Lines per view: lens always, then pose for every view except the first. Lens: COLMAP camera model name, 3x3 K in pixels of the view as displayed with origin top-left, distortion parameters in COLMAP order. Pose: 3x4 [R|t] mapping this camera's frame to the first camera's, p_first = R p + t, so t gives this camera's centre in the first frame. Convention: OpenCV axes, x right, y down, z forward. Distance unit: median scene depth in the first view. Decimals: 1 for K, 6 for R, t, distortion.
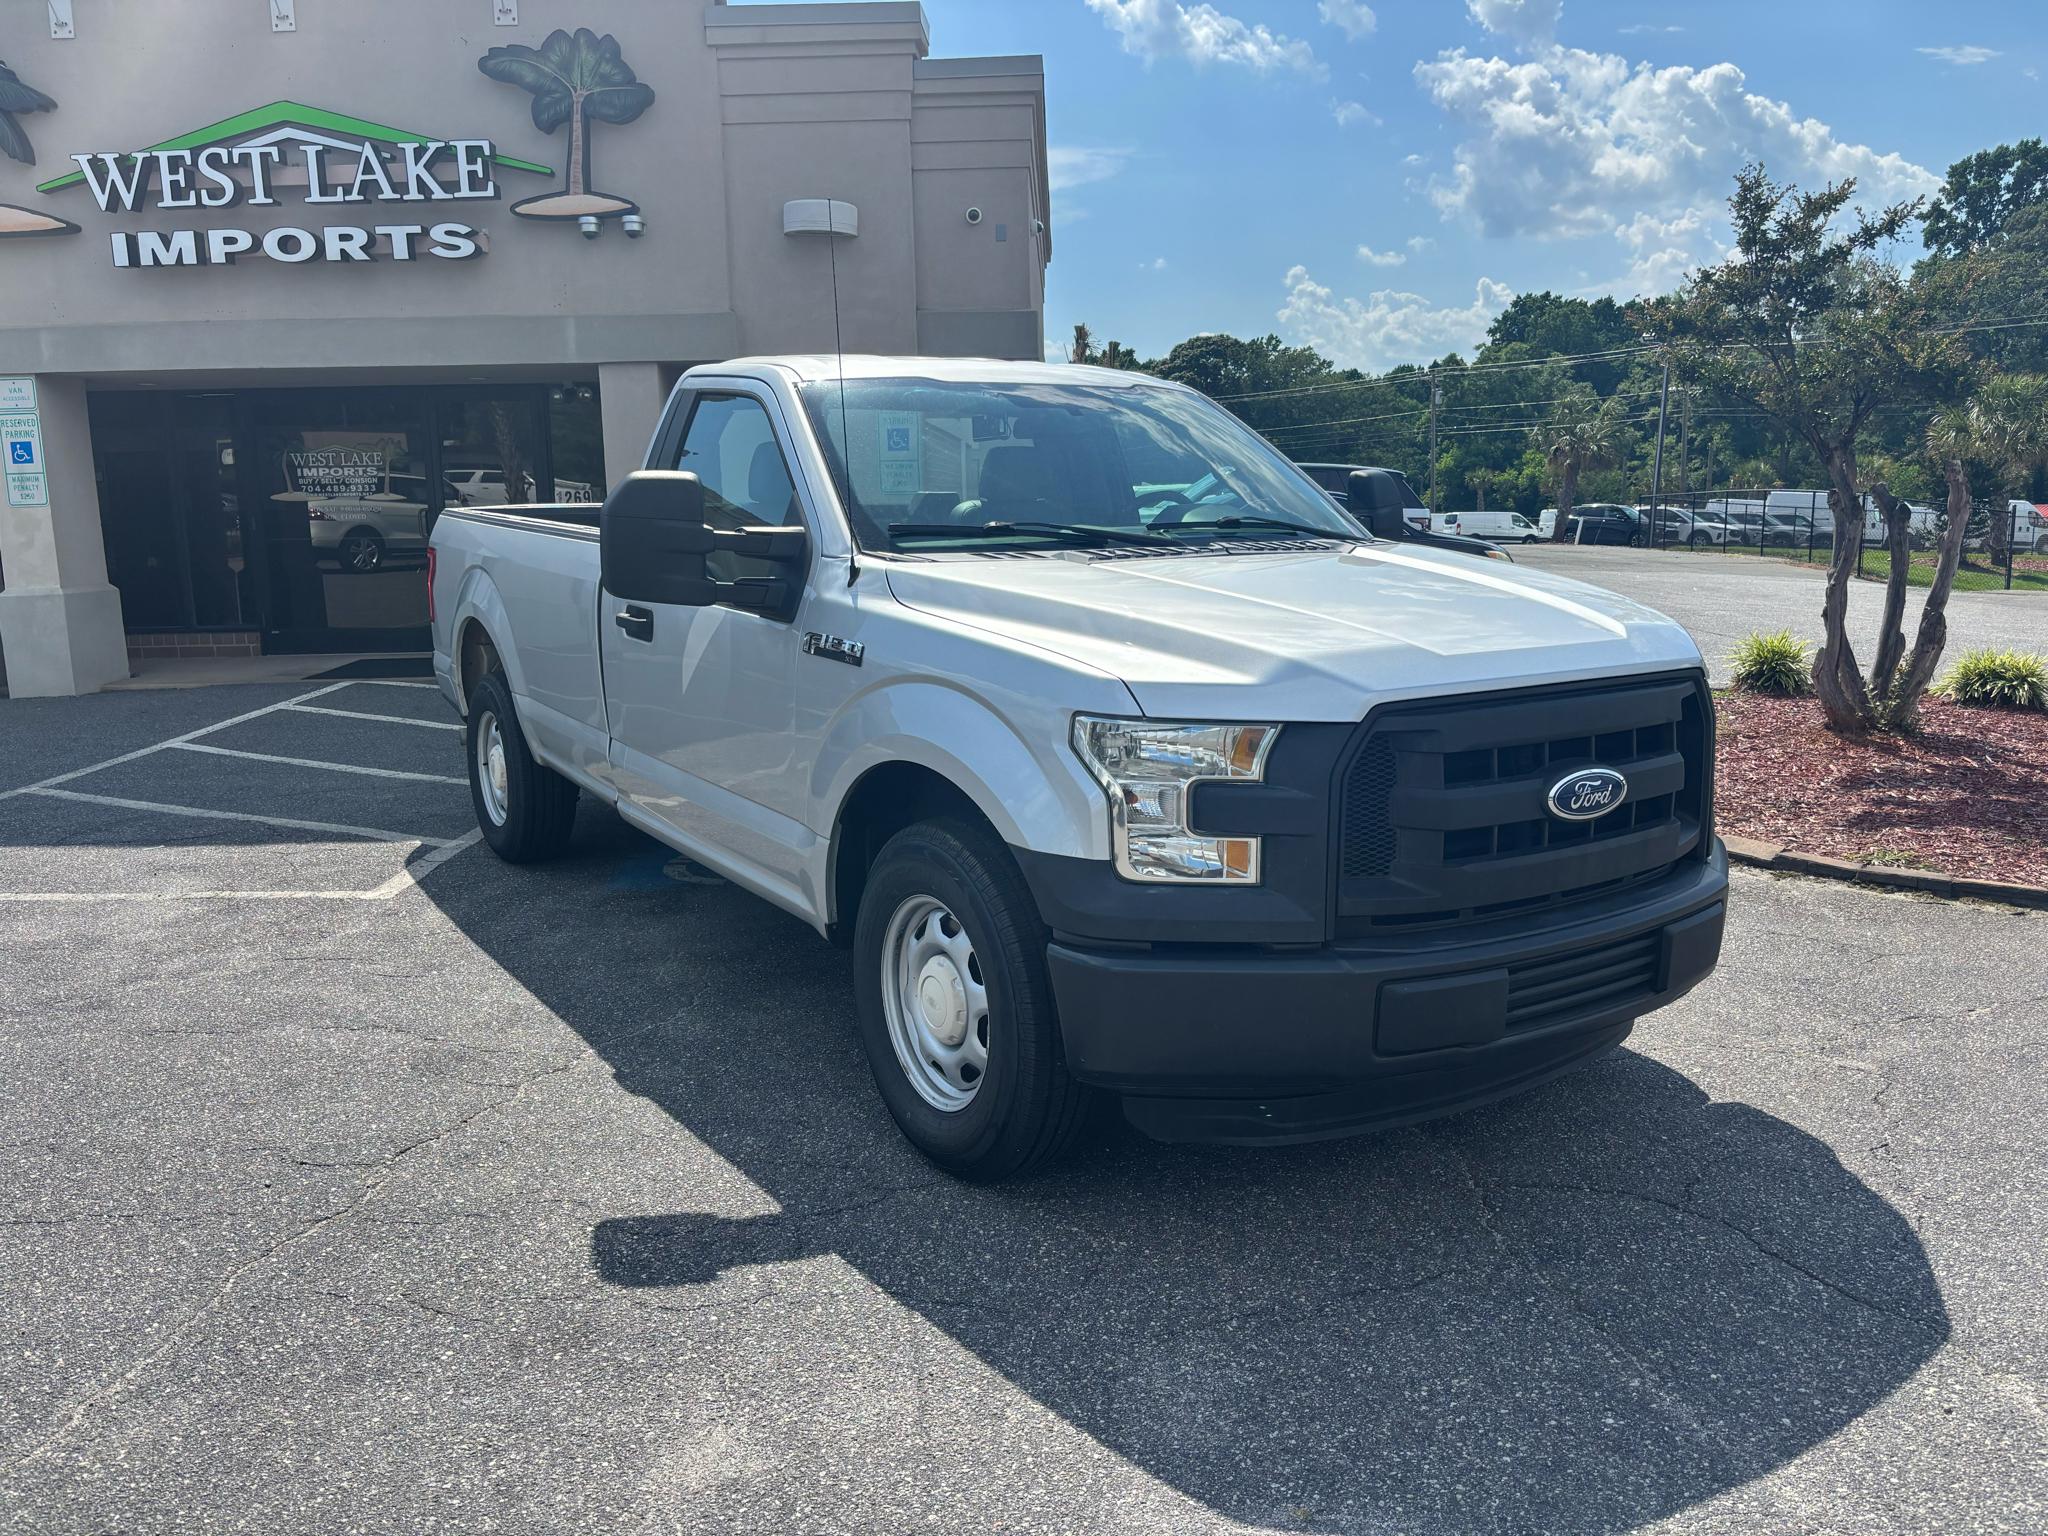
lens RADIAL K [[1553.4, 0, 1046.3], [0, 1553.4, 751.0], [0, 0, 1]] dist [0.037618, -0.042379]
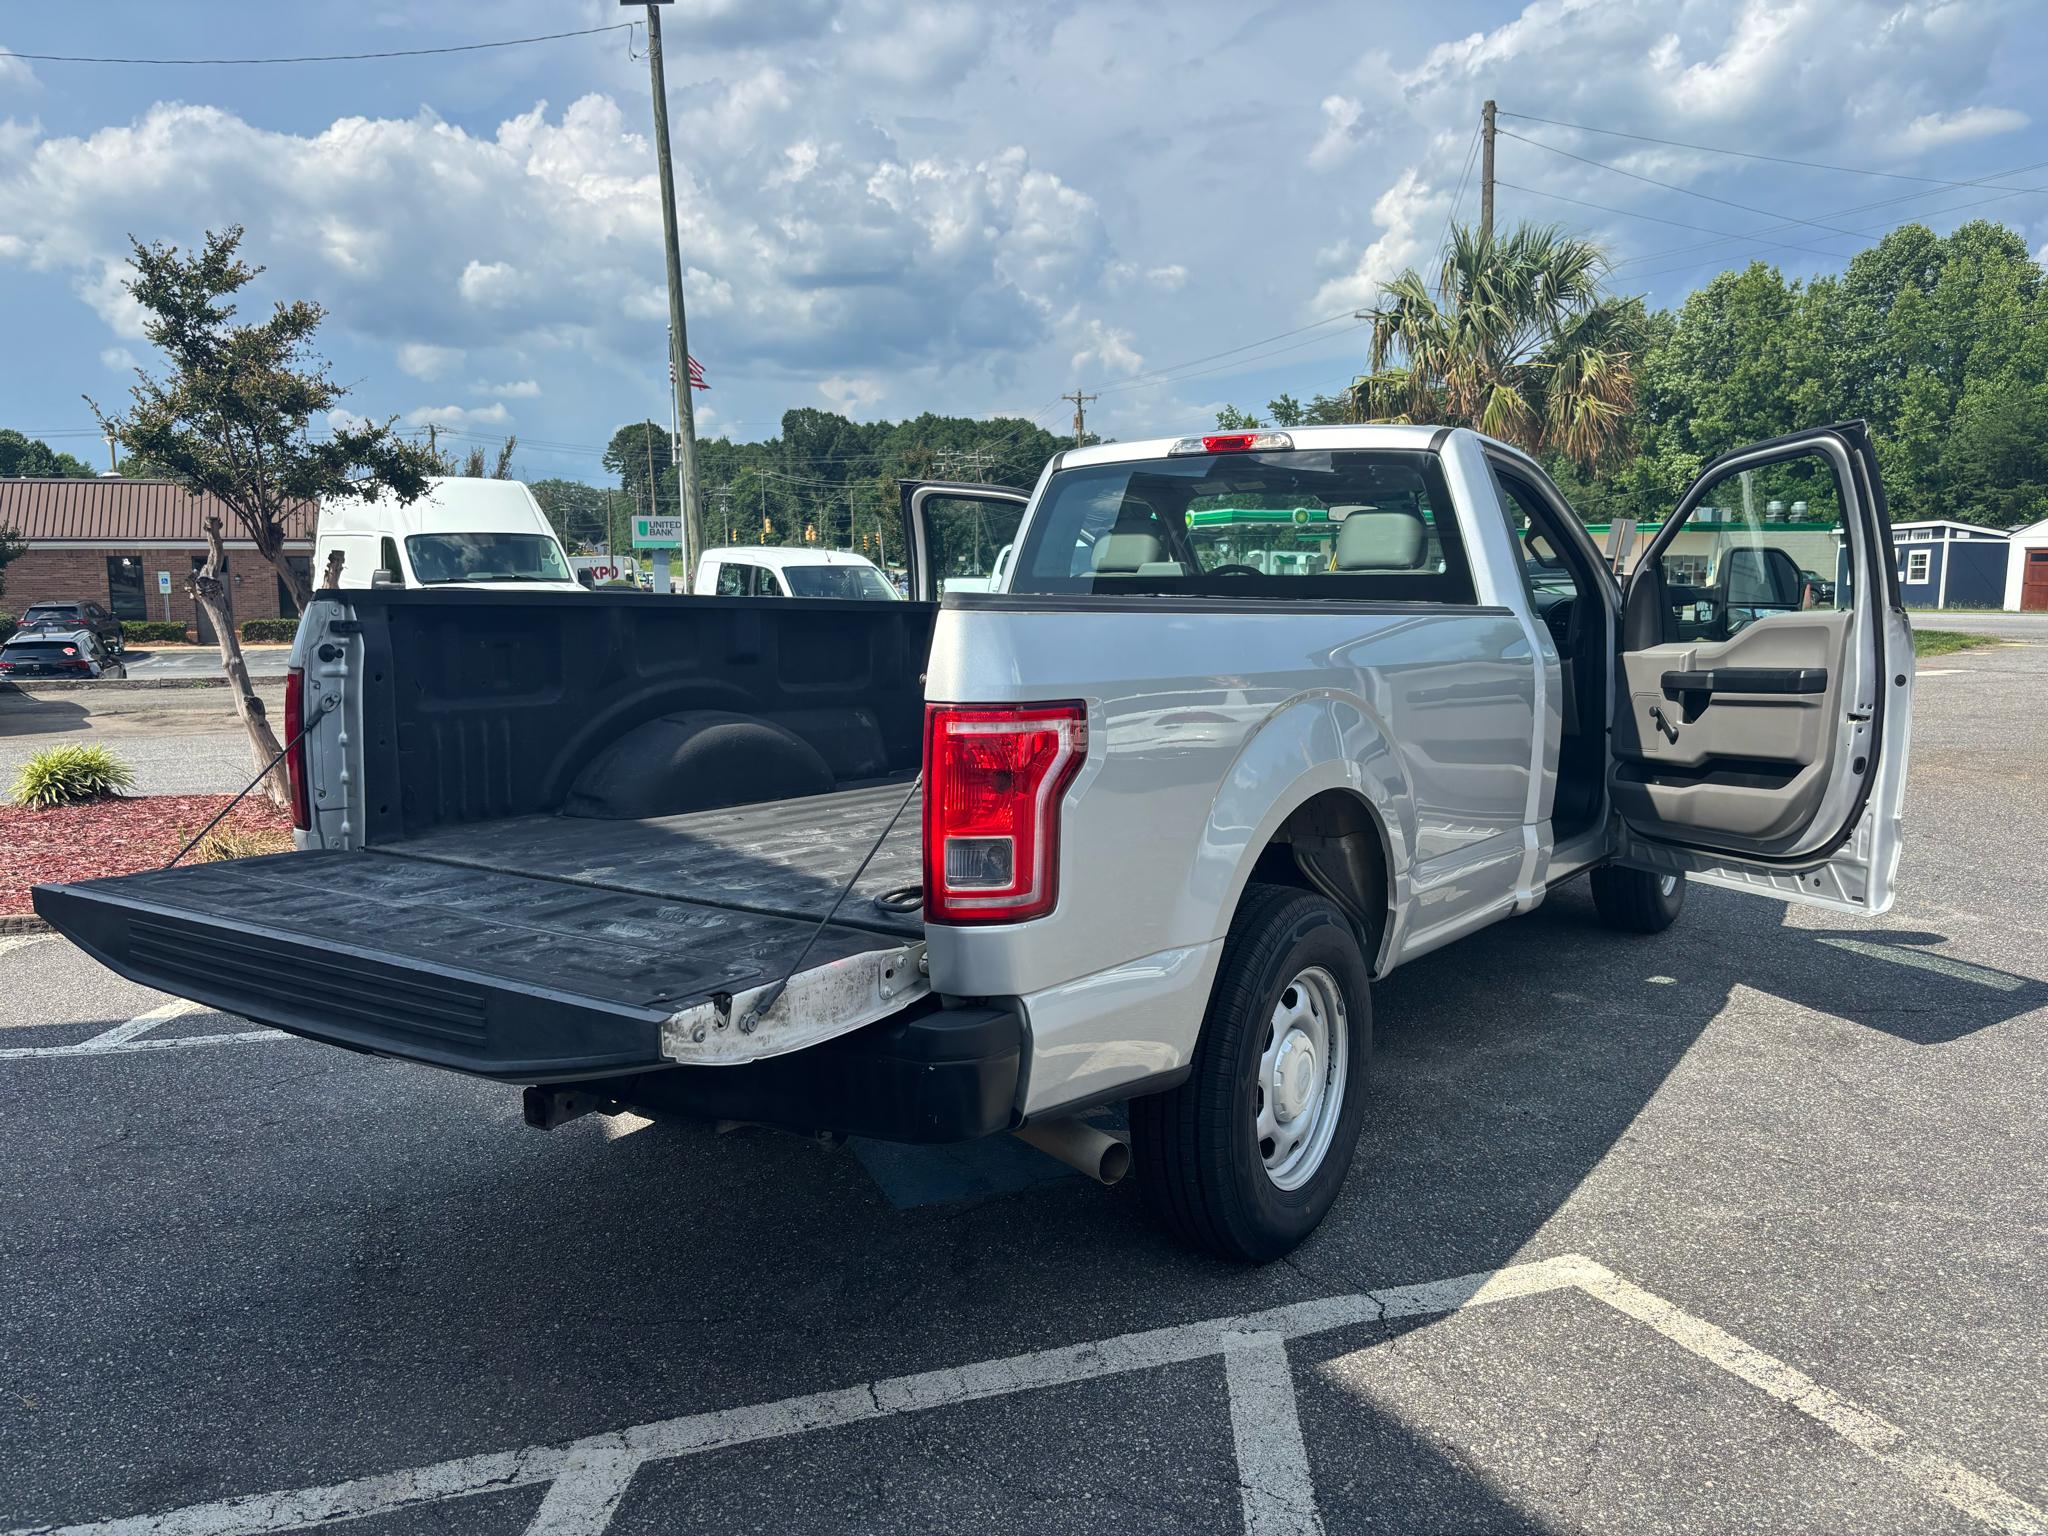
lens RADIAL K [[1553.4, 0, 1021.6], [0, 1553.4, 776.8], [0, 0, 1]] dist [0.037618, -0.042379]
pose [[-0.381316, -0.109865, 0.917893, -0.473940], [0.159921, 0.970104, 0.182549, -0.118616], [-0.910507, 0.216399, -0.352346, 0.752779]]
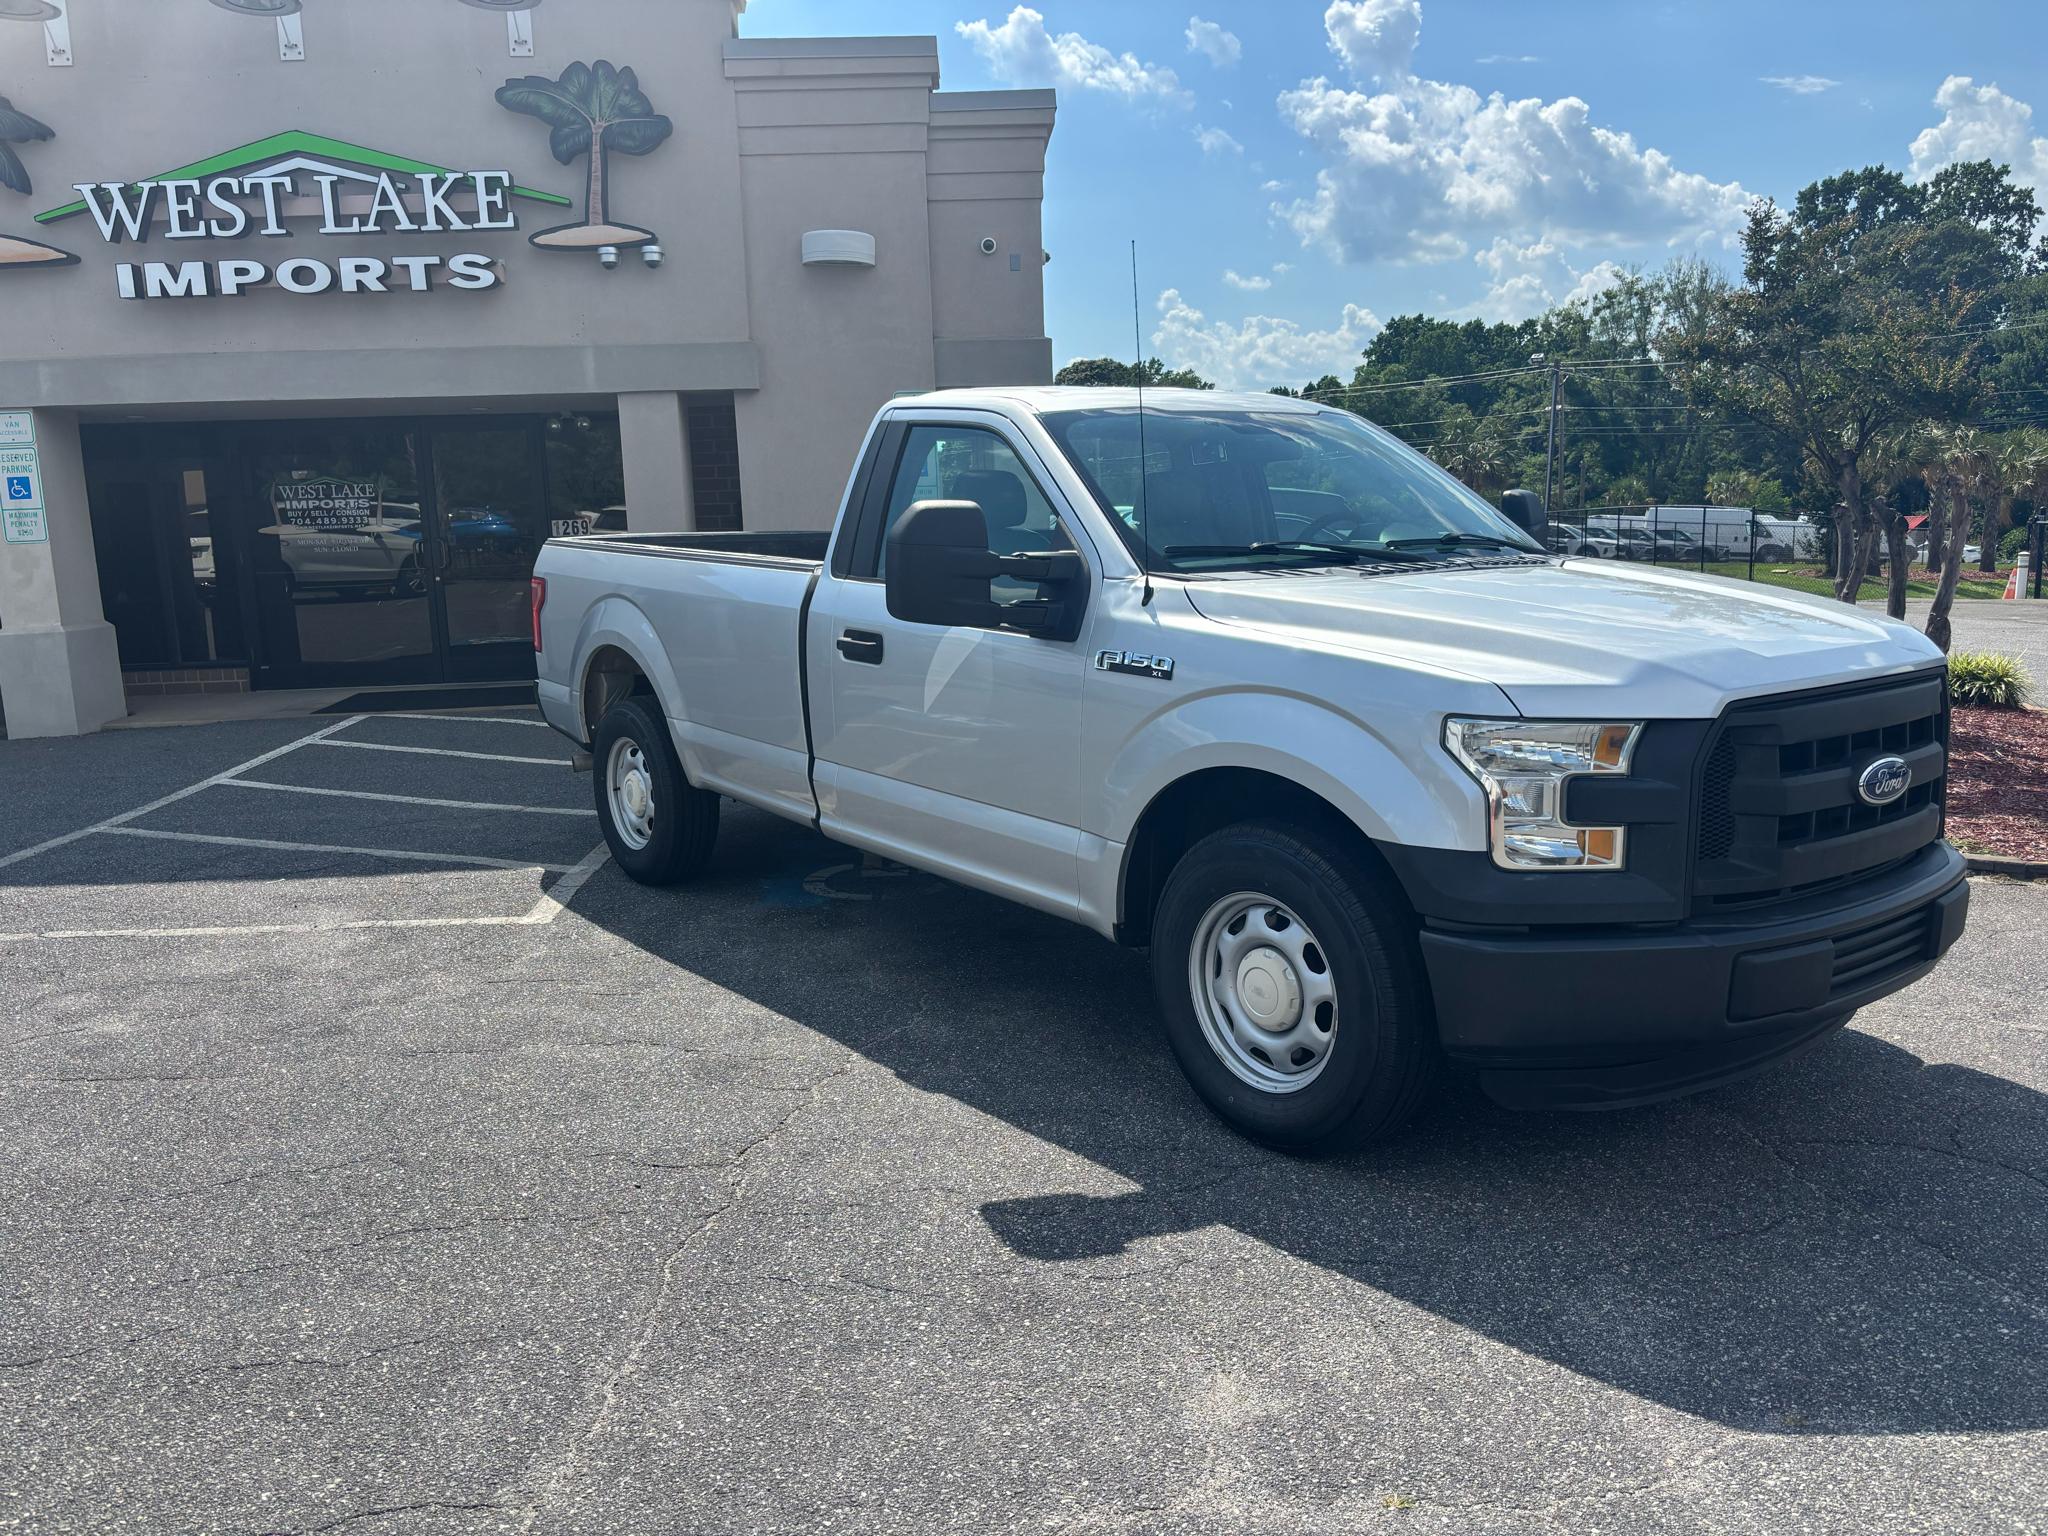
lens RADIAL K [[1553.4, 0, 1032.9], [0, 1553.4, 769.8], [0, 0, 1]] dist [0.037618, -0.042379]
pose [[0.997556, -0.022871, 0.066026, -0.095621], [0.023063, 0.999732, -0.002153, 0.002463], [-0.065959, 0.003671, 0.997816, -0.018896]]
